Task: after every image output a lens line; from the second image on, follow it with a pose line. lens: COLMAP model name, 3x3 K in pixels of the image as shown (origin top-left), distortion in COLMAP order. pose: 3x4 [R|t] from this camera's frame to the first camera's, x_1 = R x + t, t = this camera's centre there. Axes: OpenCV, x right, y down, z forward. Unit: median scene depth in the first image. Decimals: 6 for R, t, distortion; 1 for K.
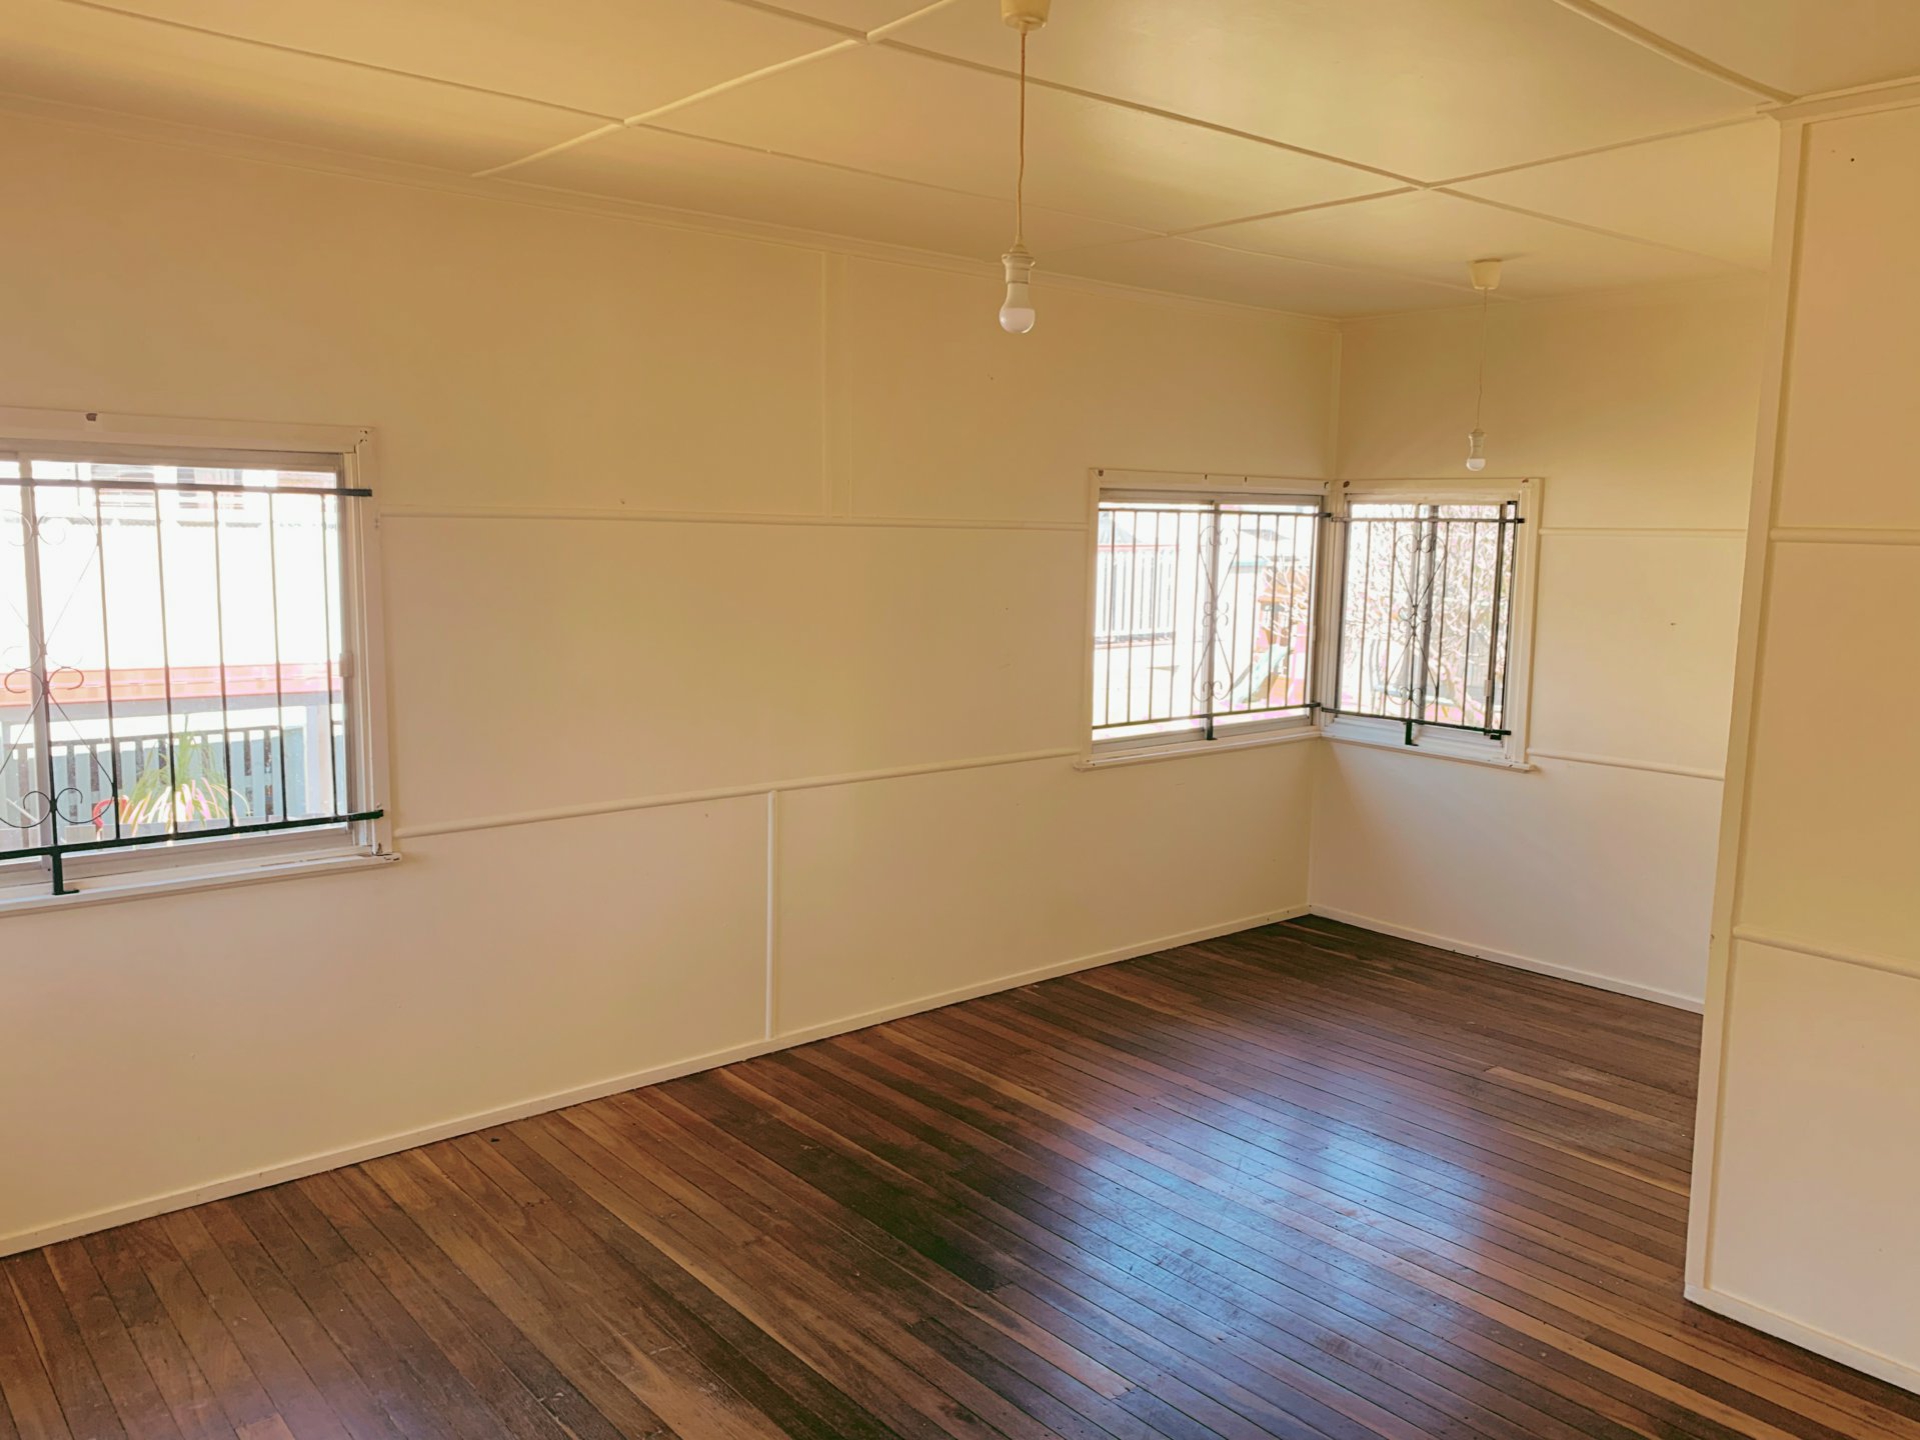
lens RADIAL K [[1472.7, 0, 957.9], [0, 1472.7, 716.5], [0, 0, 1]] dist [0.042845, -0.011092]
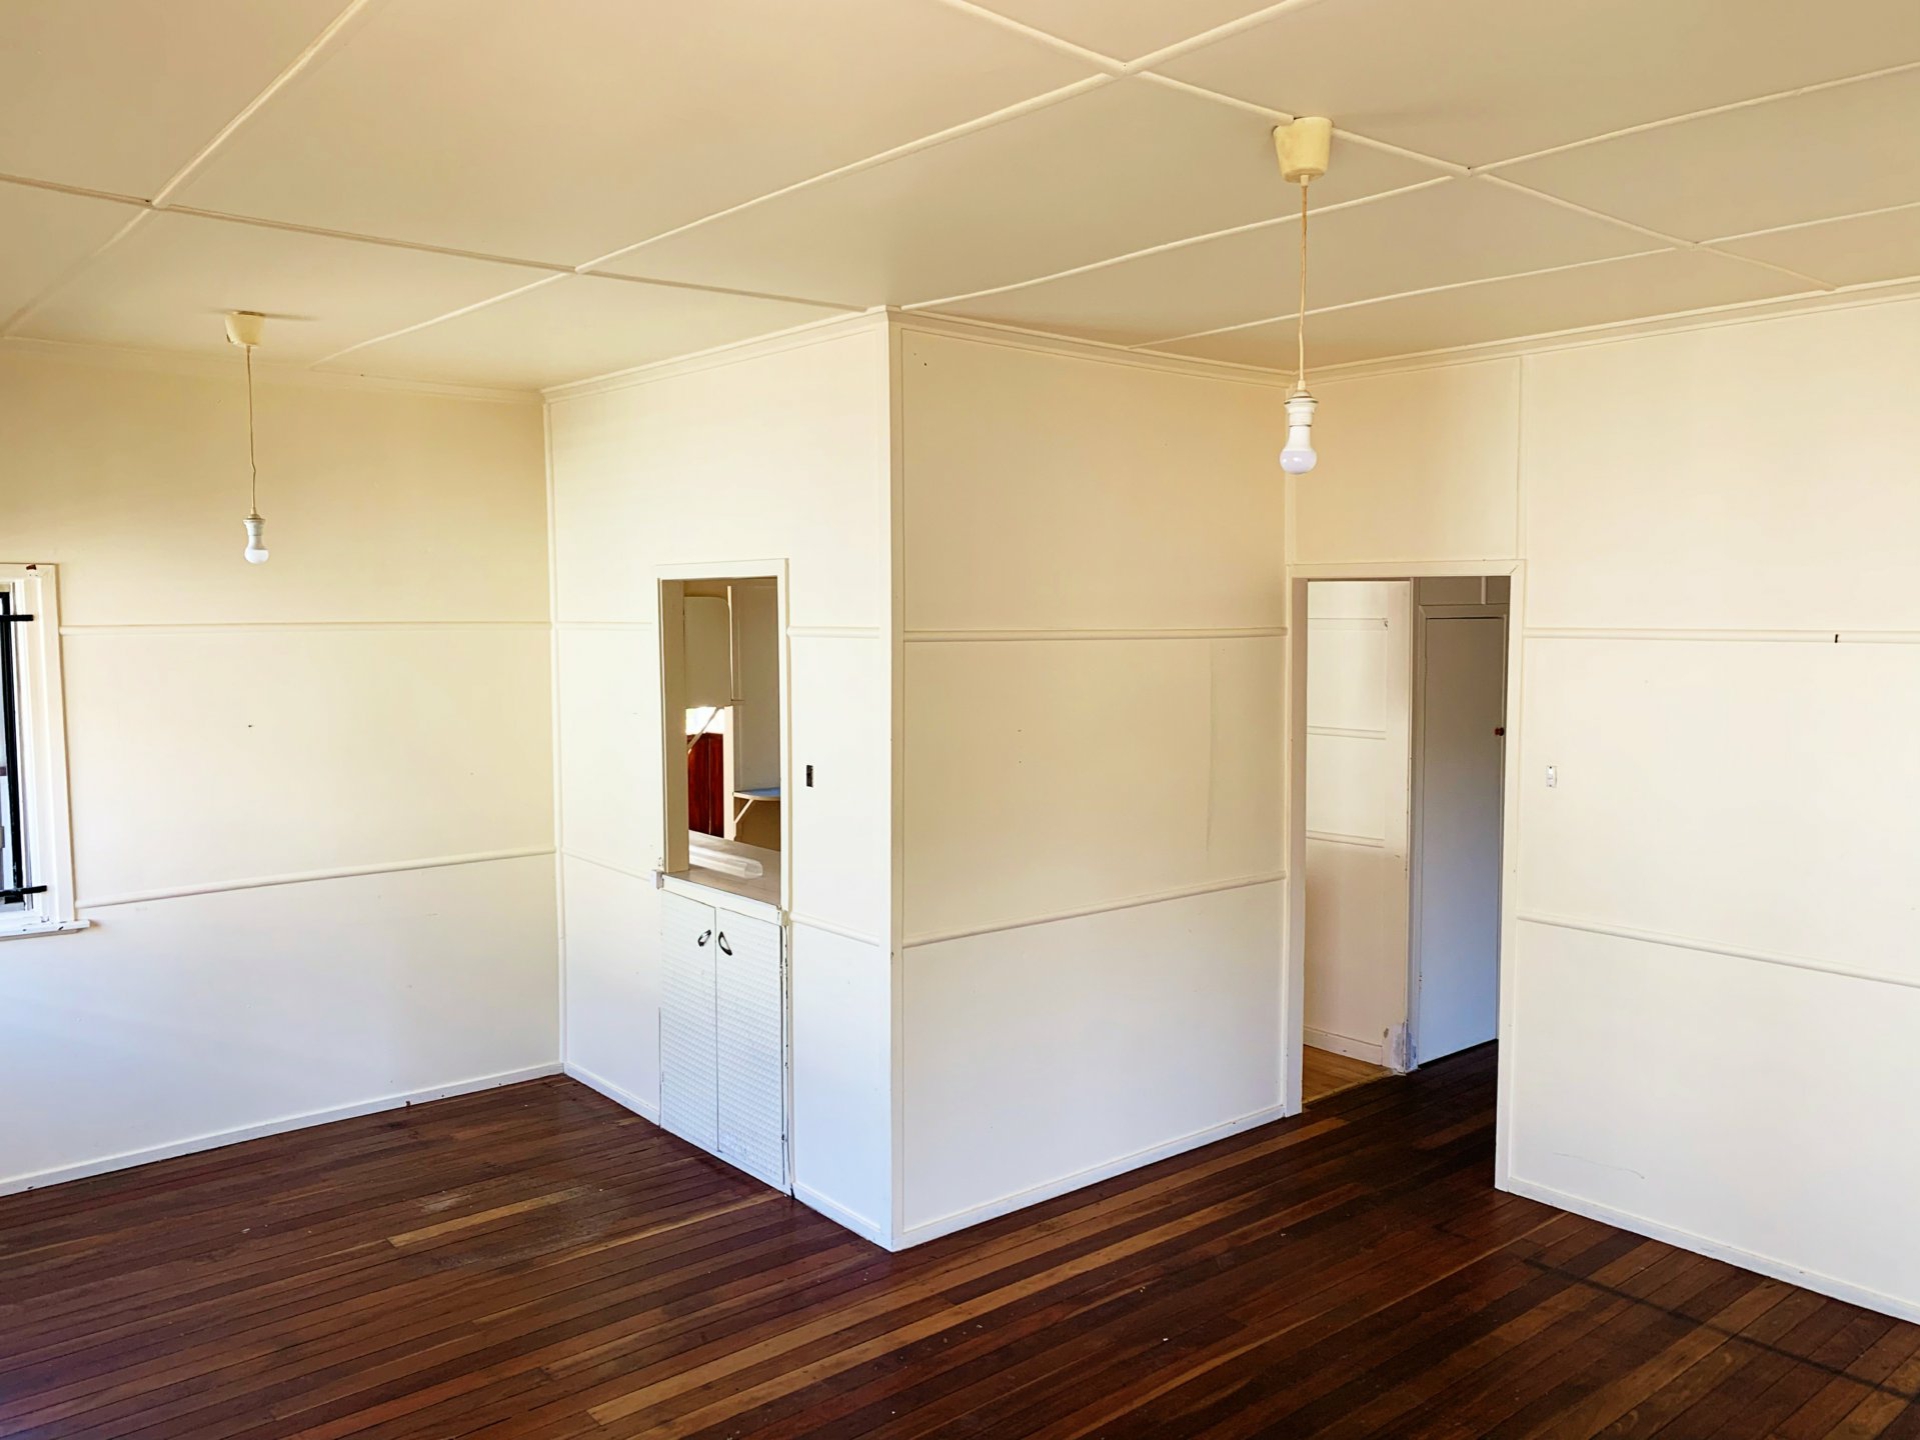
lens RADIAL K [[1472.7, 0, 958.0], [0, 1472.7, 726.4], [0, 0, 1]] dist [0.042845, -0.011092]
pose [[0.016827, -0.099017, 0.994944, -0.422562], [0.130638, 0.986772, 0.095994, -0.092211], [-0.991287, 0.128362, 0.029539, 0.526621]]
